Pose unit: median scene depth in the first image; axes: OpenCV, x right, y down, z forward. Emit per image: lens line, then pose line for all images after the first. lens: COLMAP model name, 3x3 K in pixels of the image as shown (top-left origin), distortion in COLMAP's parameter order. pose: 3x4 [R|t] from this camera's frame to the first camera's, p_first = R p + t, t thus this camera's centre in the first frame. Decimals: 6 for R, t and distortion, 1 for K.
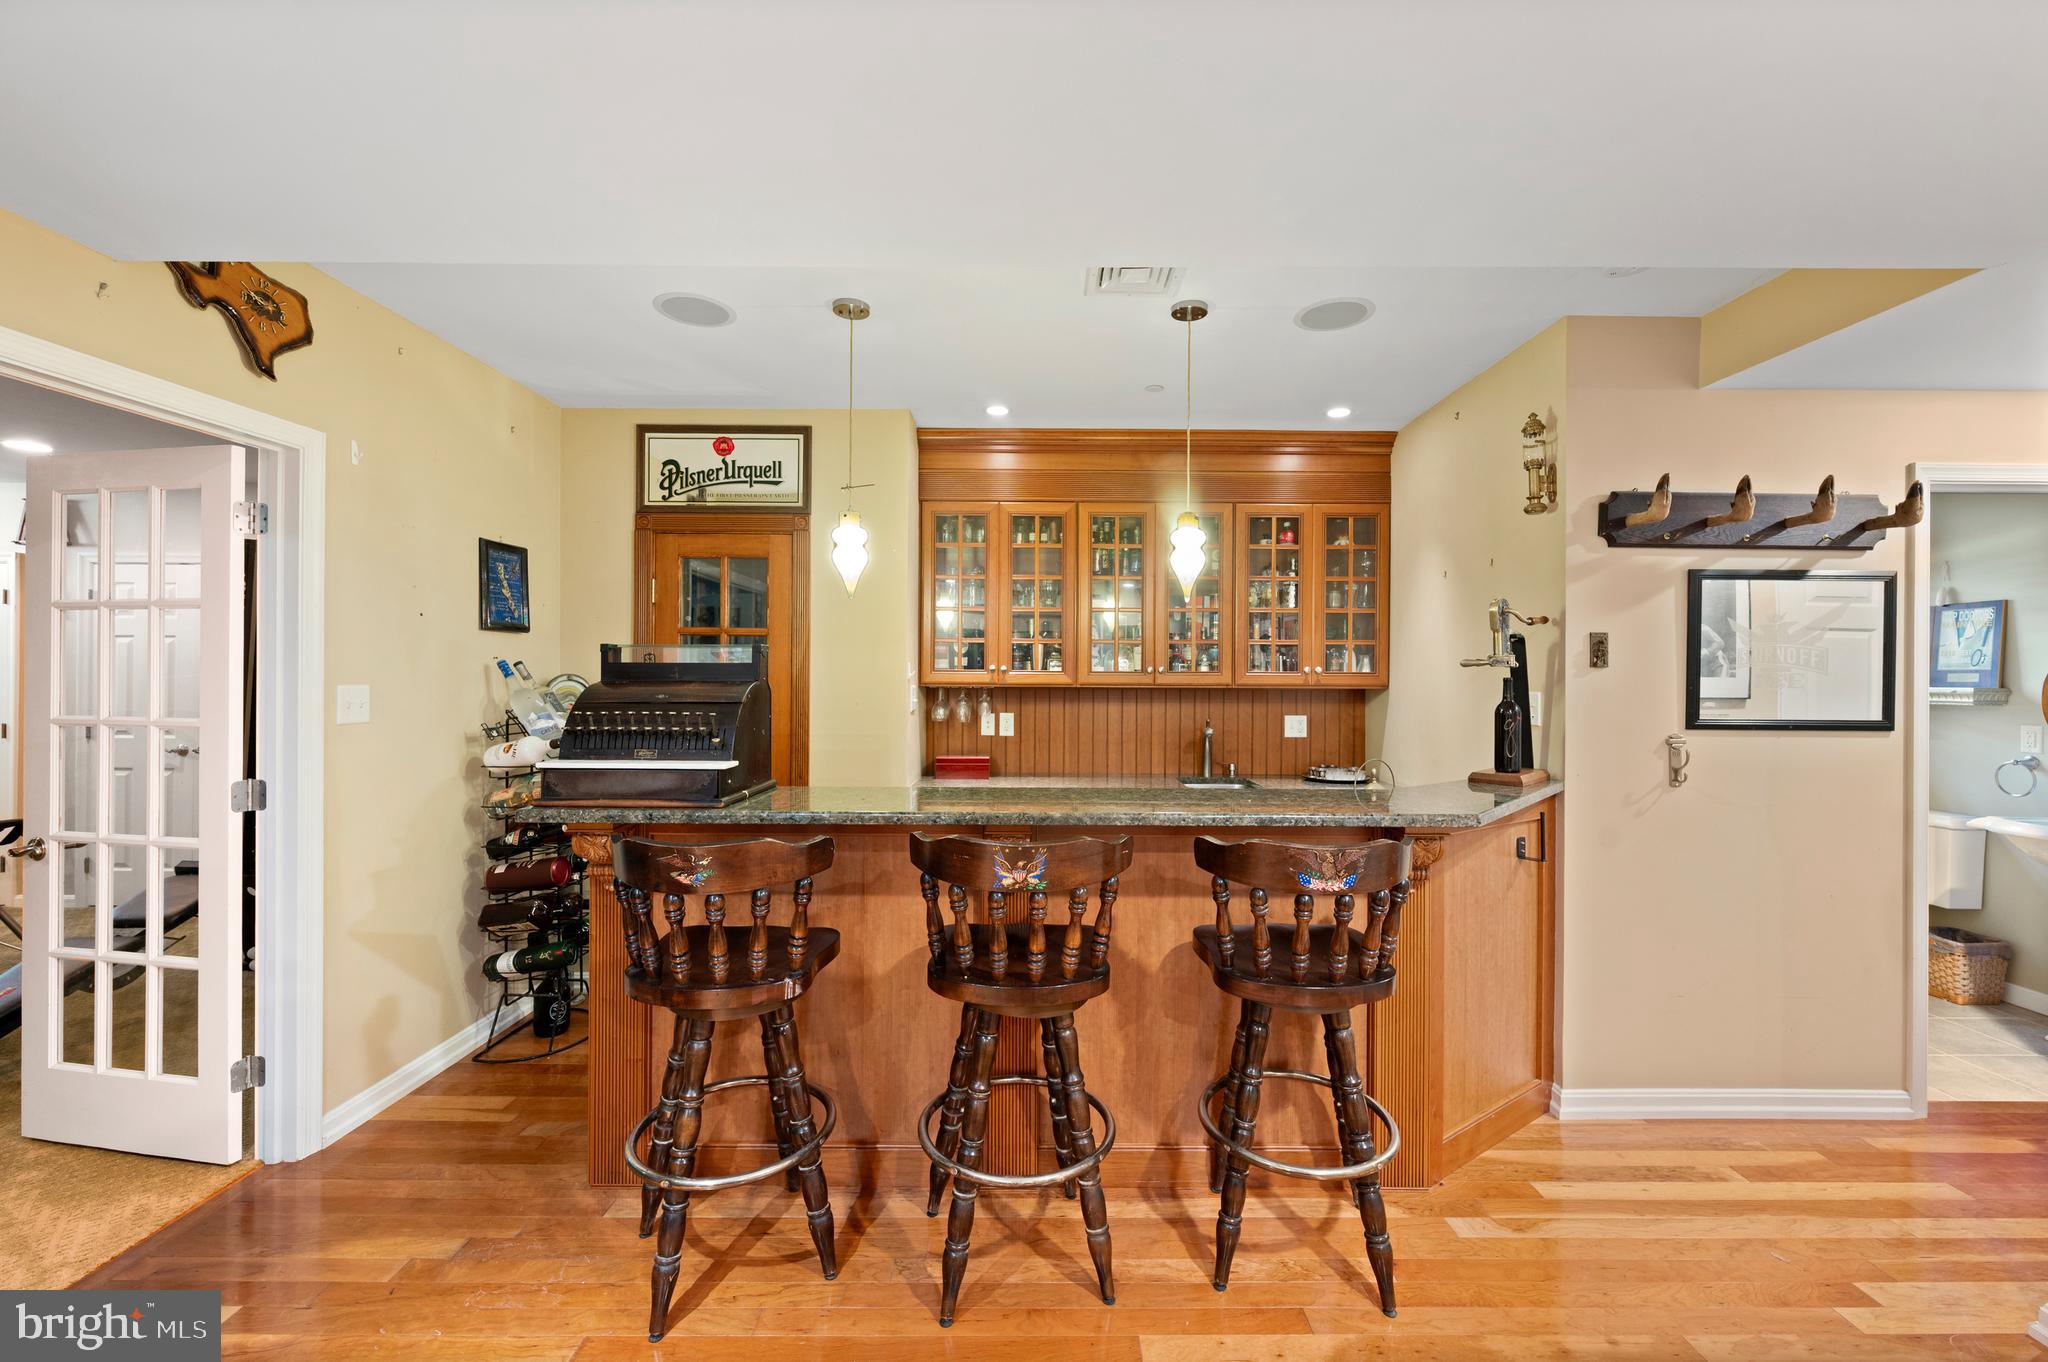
lens RADIAL K [[833.7, 0, 1023.3], [0, 833.7, 673.9], [0, 0, 1]] dist [-0.000723, 0.000351]
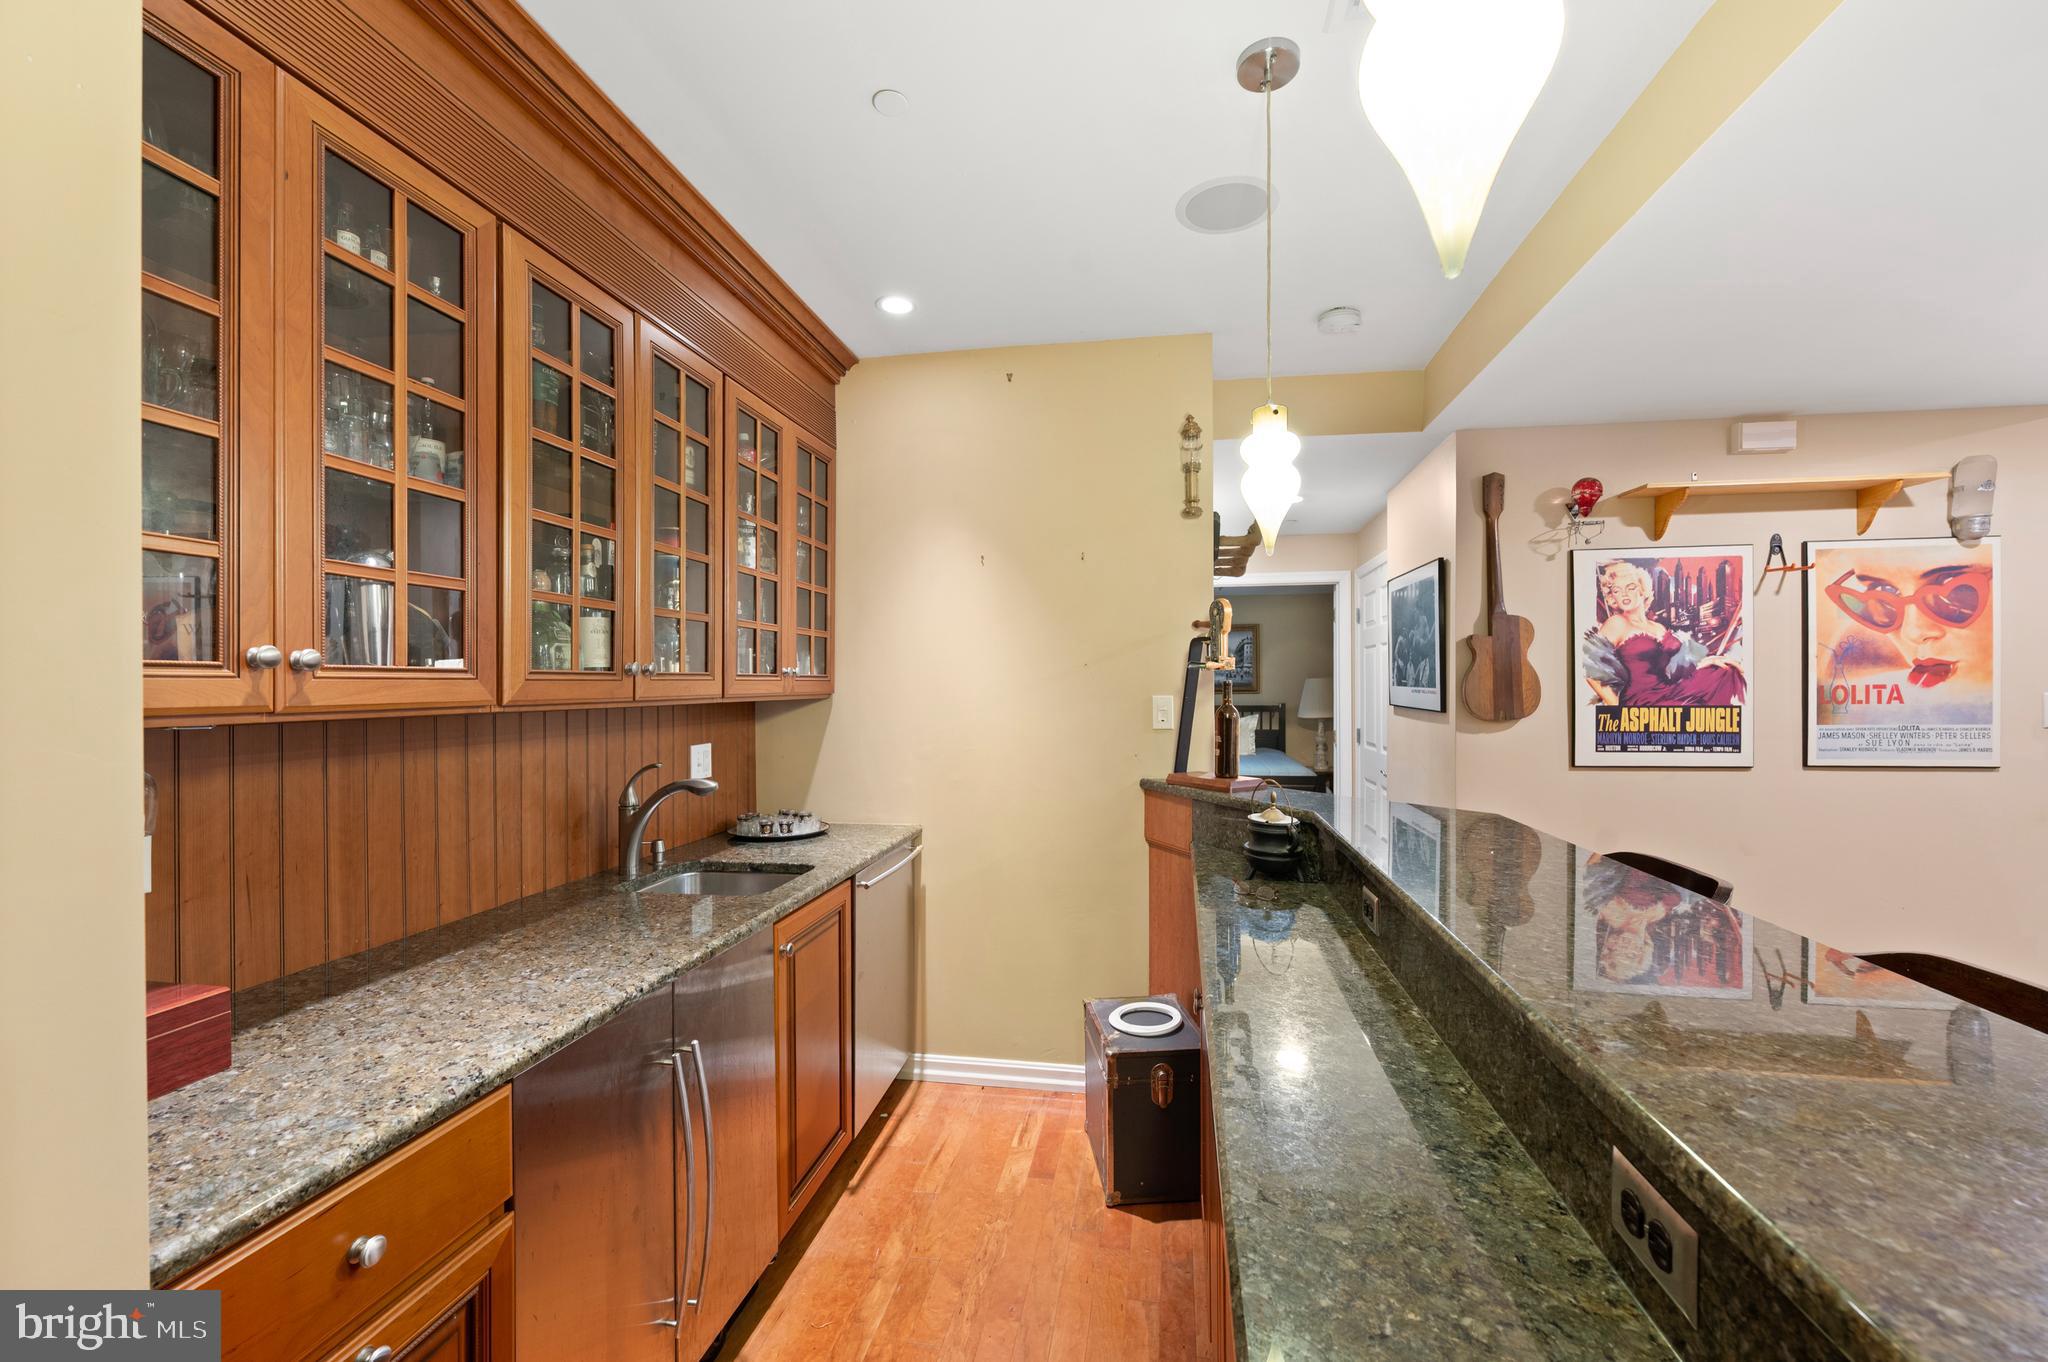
lens RADIAL K [[833.7, 0, 1029.3], [0, 833.7, 688.8], [0, 0, 1]] dist [-0.000723, 0.000351]
pose [[0.147375, -0.008546, 0.989044, -0.272357], [0.003481, 0.999961, 0.008122, 0.003014], [-0.989075, 0.002246, 0.147399, 0.703751]]
